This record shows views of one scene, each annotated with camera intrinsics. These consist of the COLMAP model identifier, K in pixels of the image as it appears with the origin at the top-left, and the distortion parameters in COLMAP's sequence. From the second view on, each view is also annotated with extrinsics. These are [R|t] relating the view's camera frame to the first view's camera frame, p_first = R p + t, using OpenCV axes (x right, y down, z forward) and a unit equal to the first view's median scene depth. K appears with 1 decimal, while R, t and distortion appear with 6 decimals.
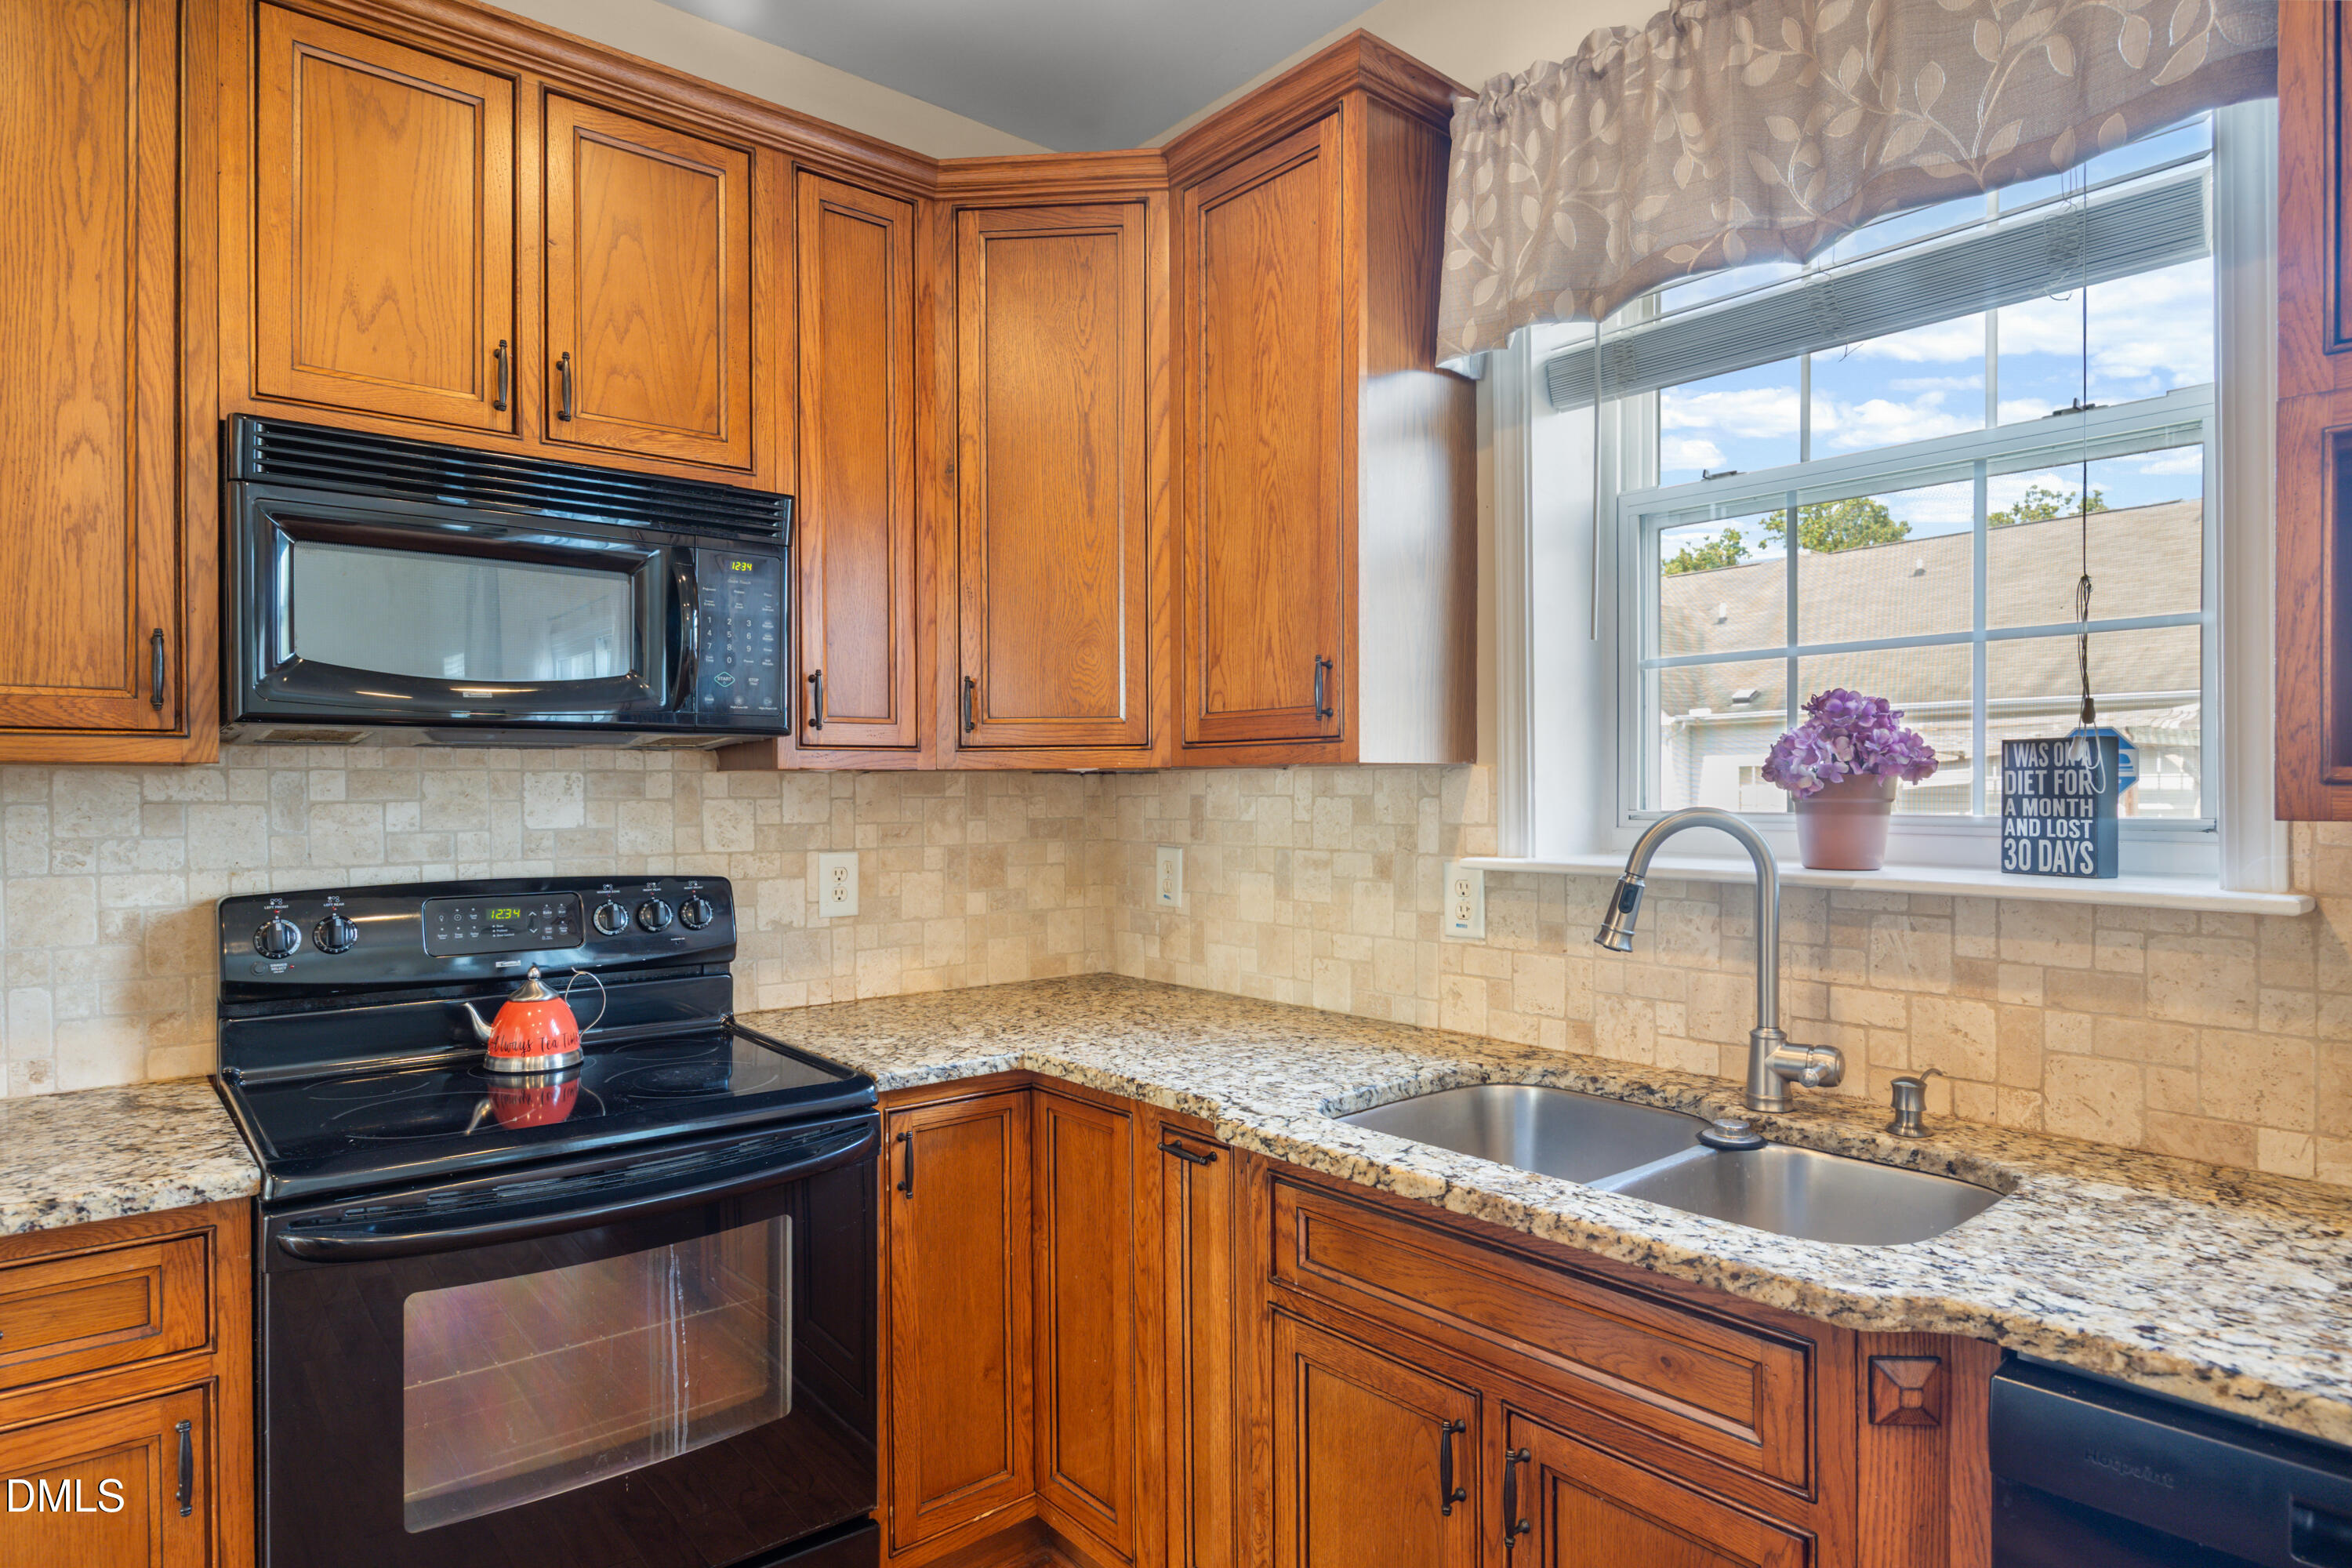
lens RADIAL K [[1324.0, 0, 1181.8], [0, 1324.0, 799.7], [0, 0, 1]] dist [-0.003478, -0.000678]
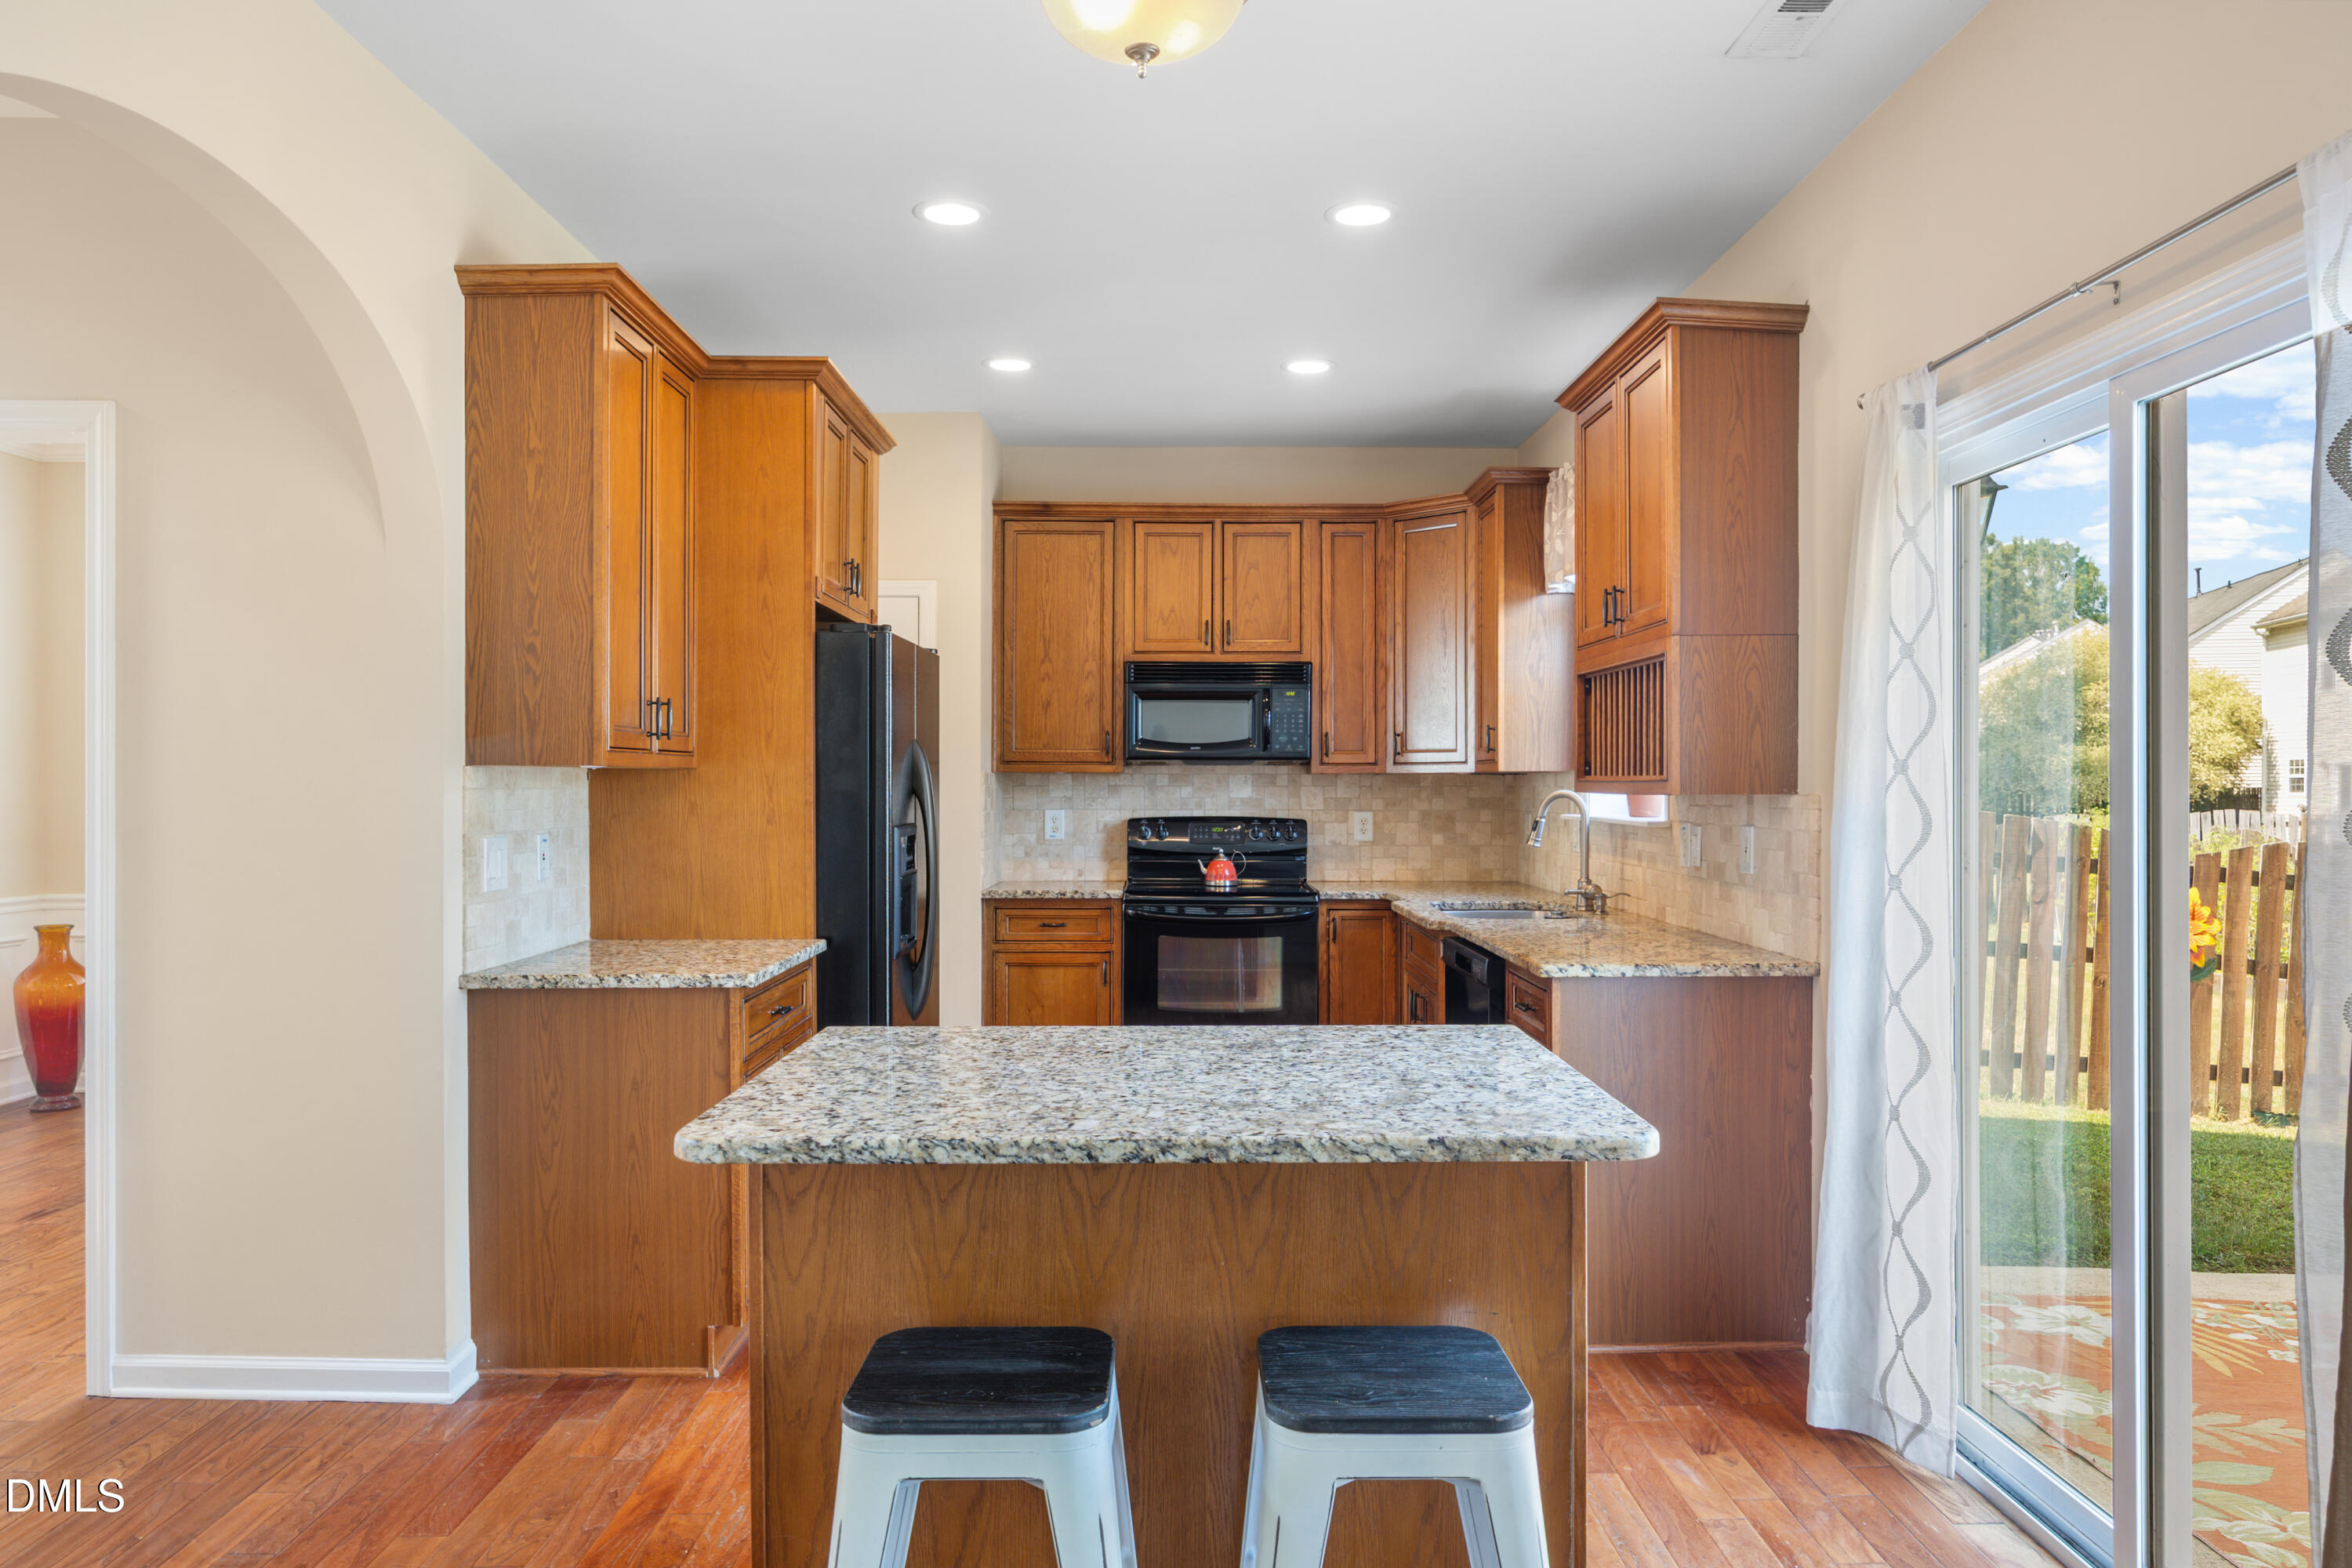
lens RADIAL K [[1689.8, 0, 1174.4], [0, 1689.8, 788.2], [0, 0, 1]] dist [0.000535, 0.000011]
pose [[0.765050, 0.005734, -0.643946, 1.542720], [-0.009574, 0.999951, -0.002470, 0.014180], [0.643900, 0.008055, 0.765067, -1.573726]]
